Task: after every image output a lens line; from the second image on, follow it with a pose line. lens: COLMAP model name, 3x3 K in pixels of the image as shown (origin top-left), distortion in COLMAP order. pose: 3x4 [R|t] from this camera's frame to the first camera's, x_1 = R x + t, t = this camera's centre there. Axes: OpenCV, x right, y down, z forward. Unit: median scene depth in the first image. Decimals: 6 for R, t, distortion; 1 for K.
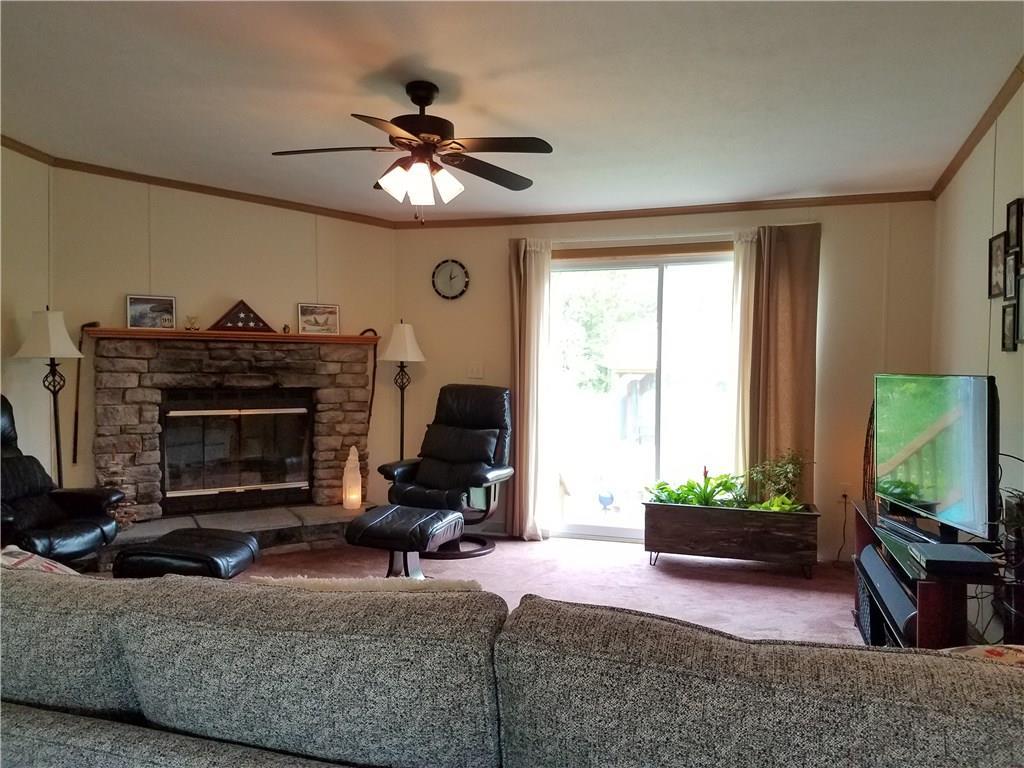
lens RADIAL K [[772.2, 0, 512.0], [0, 772.2, 384.0], [0, 0, 1]] dist [0.096178, -0.341225]
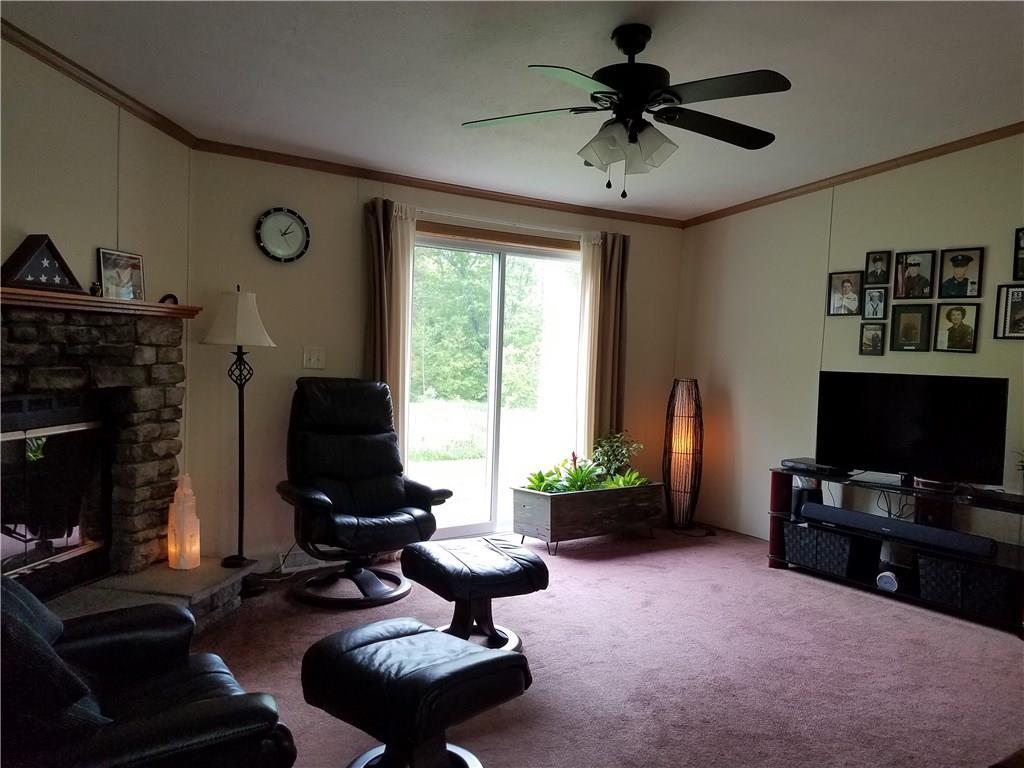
lens RADIAL K [[772.2, 0, 512.0], [0, 772.2, 384.0], [0, 0, 1]] dist [0.096178, -0.341225]
pose [[0.594266, -0.025334, 0.803869, -0.581596], [-0.012229, 0.999104, 0.040527, -0.026832], [-0.804175, -0.033914, 0.593424, 0.395995]]
